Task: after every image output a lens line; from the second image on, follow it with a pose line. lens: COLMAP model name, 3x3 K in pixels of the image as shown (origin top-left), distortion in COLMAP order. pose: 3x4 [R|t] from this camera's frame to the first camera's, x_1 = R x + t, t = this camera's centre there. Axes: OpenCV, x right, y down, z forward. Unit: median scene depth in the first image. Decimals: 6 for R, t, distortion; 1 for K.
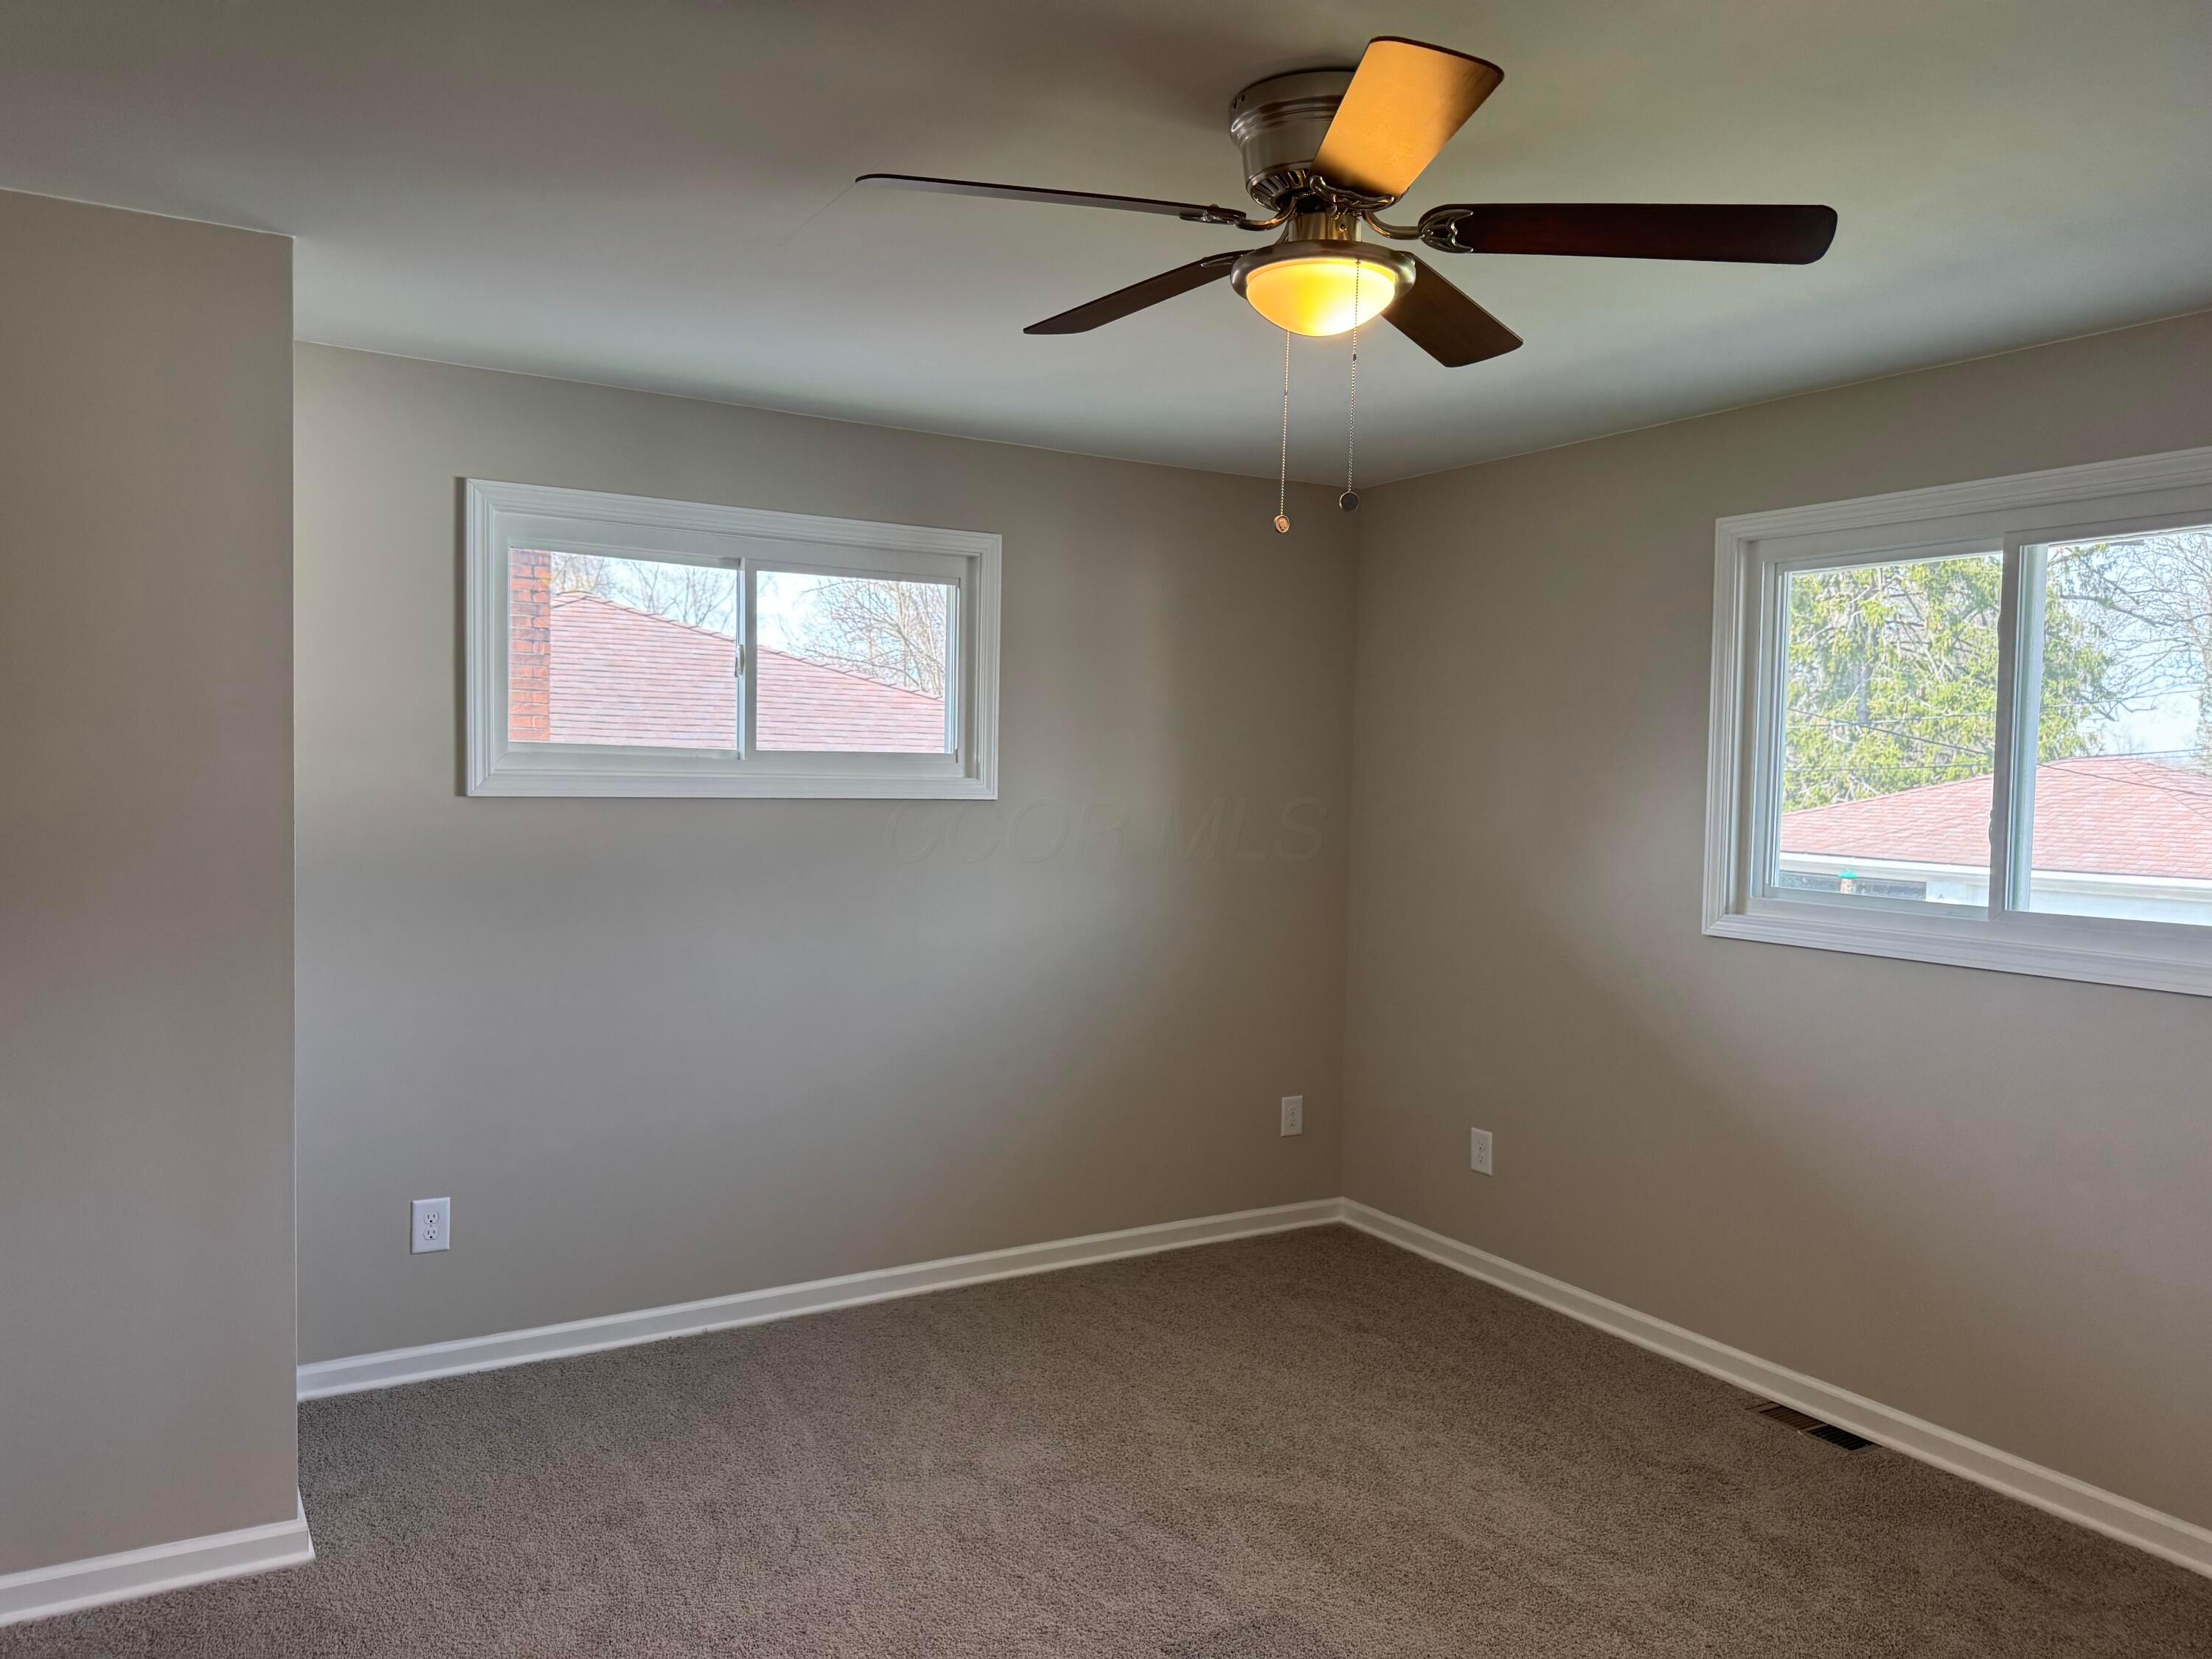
lens RADIAL K [[1560.3, 0, 1106.0], [0, 1560.3, 829.5], [0, 0, 1]] dist [0.042658, -0.047531]
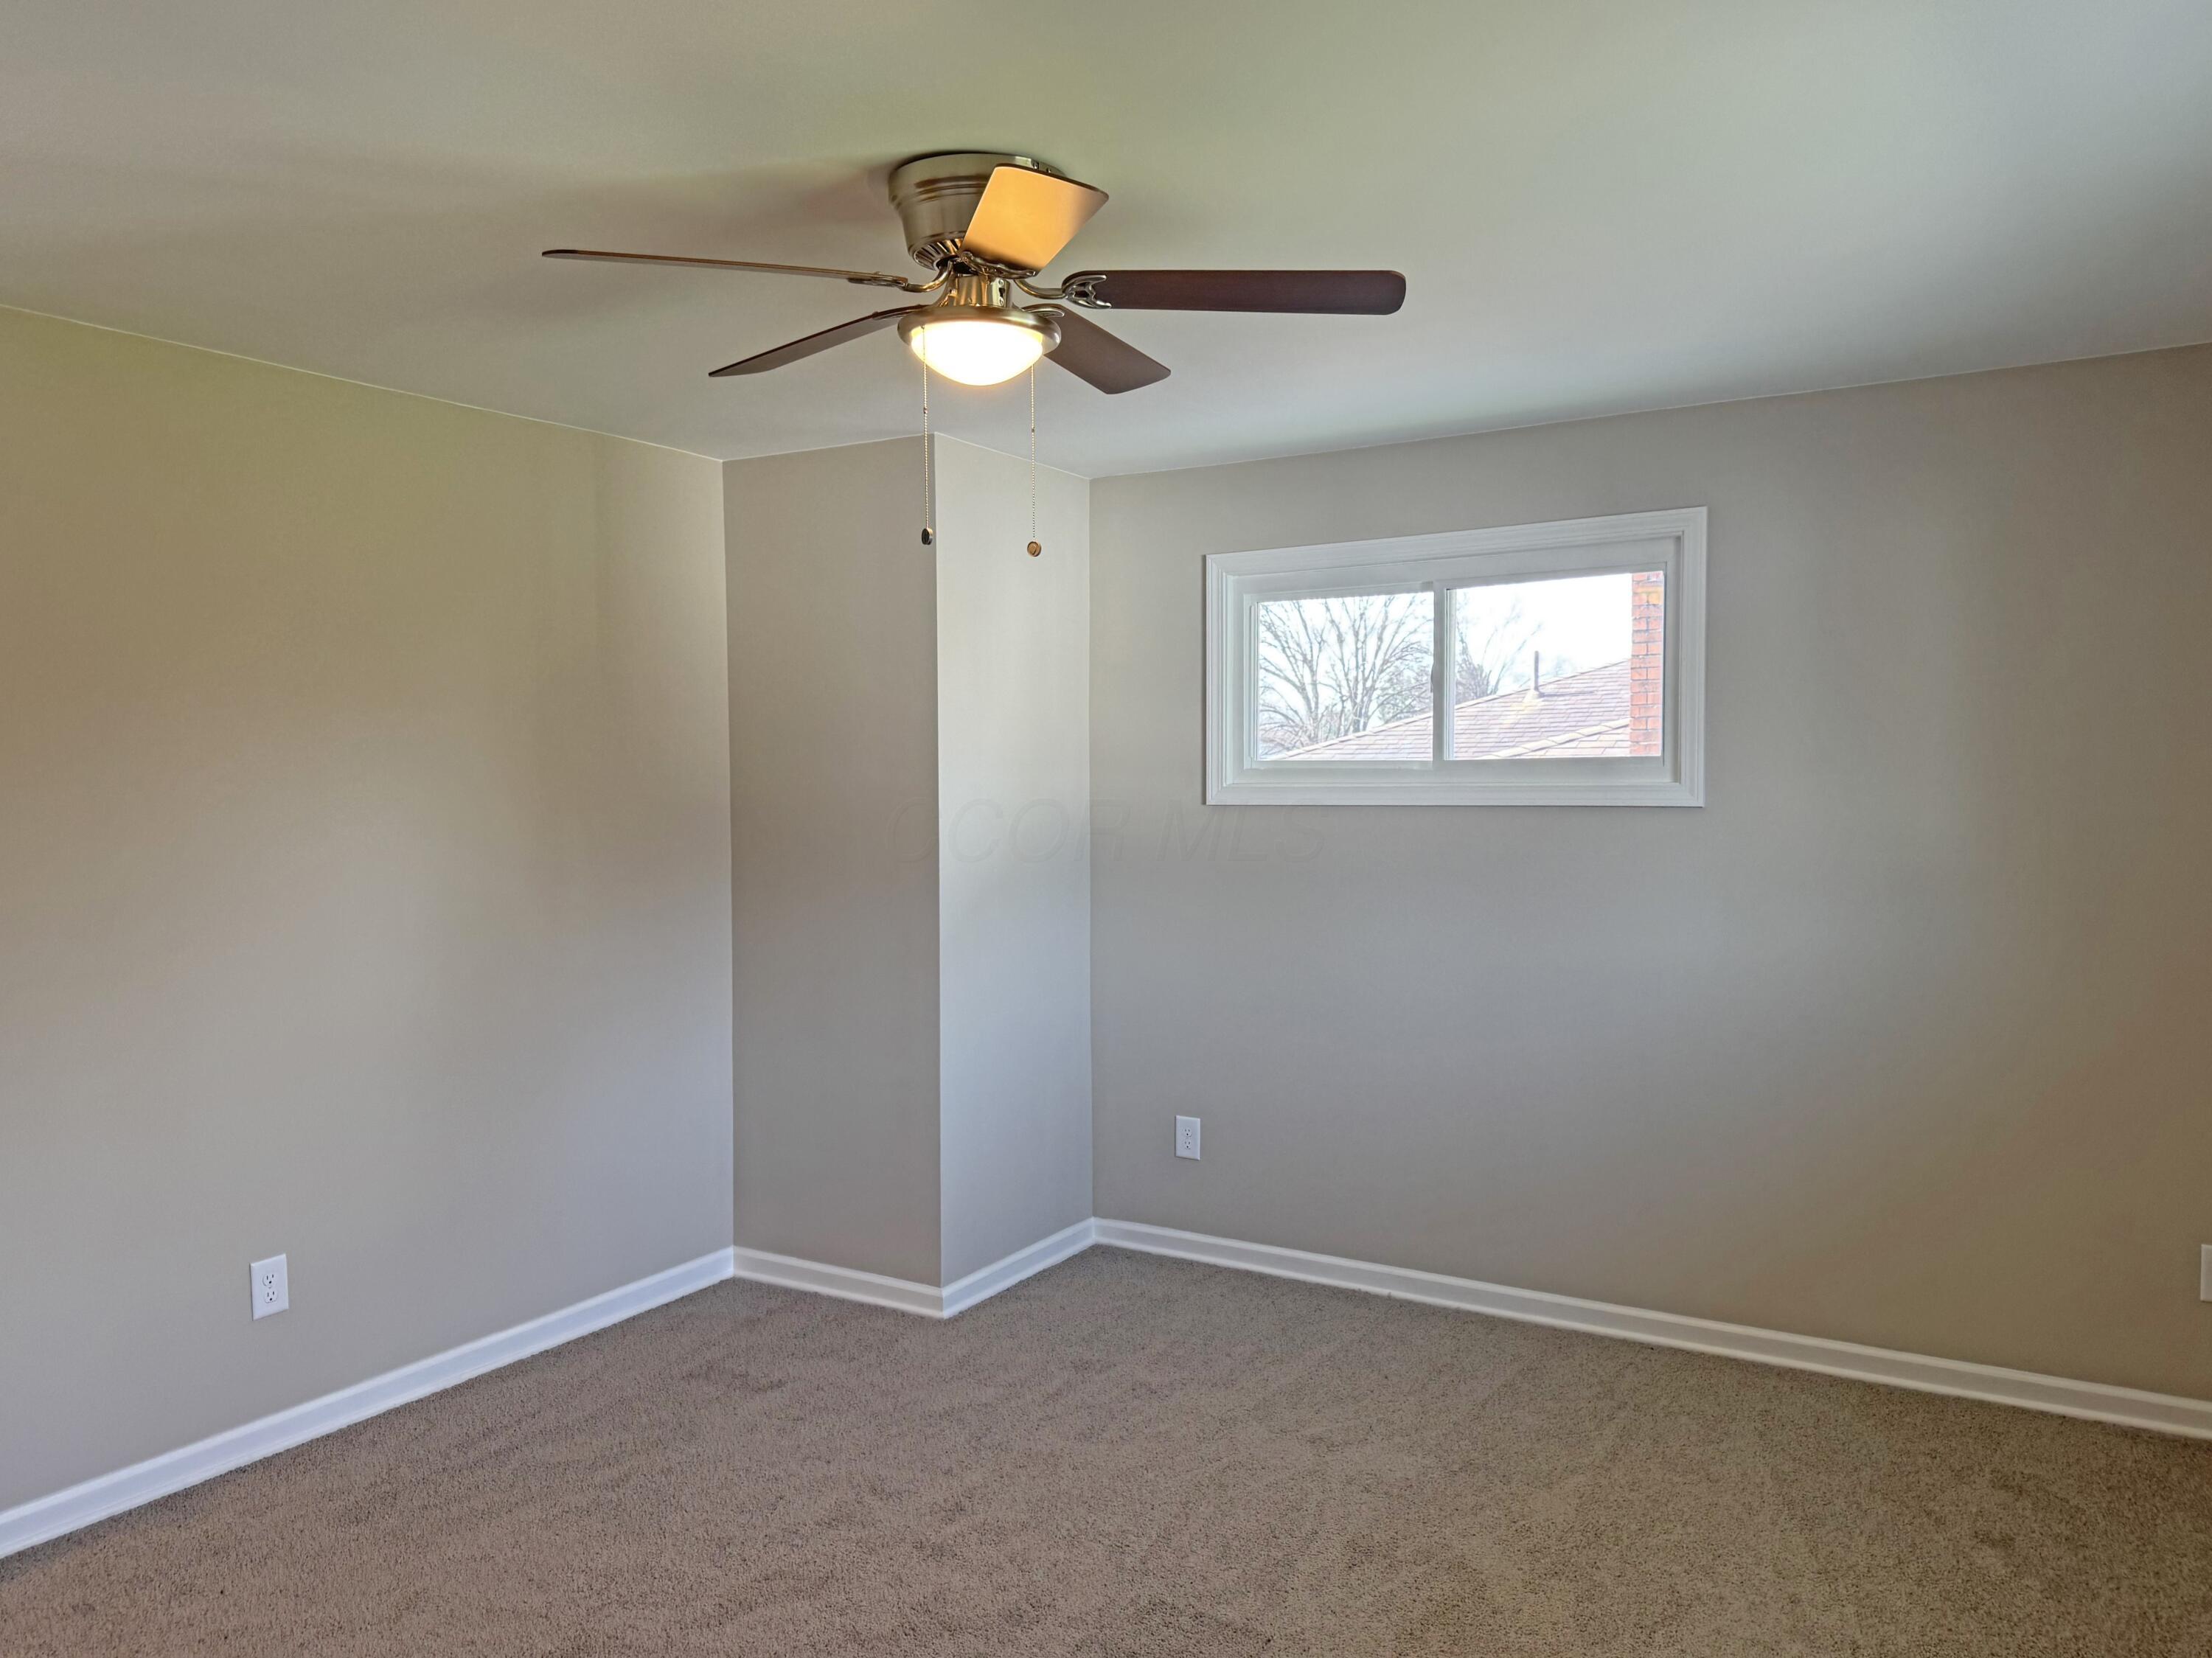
lens RADIAL K [[1617.4, 0, 1081.2], [0, 1617.4, 830.1], [0, 0, 1]] dist [0.134817, -0.192659]
pose [[0.465731, 0.008522, -0.884885, 0.638737], [-0.019191, 0.999816, -0.000471, 0.001826], [0.884718, 0.017202, 0.465809, 0.273794]]
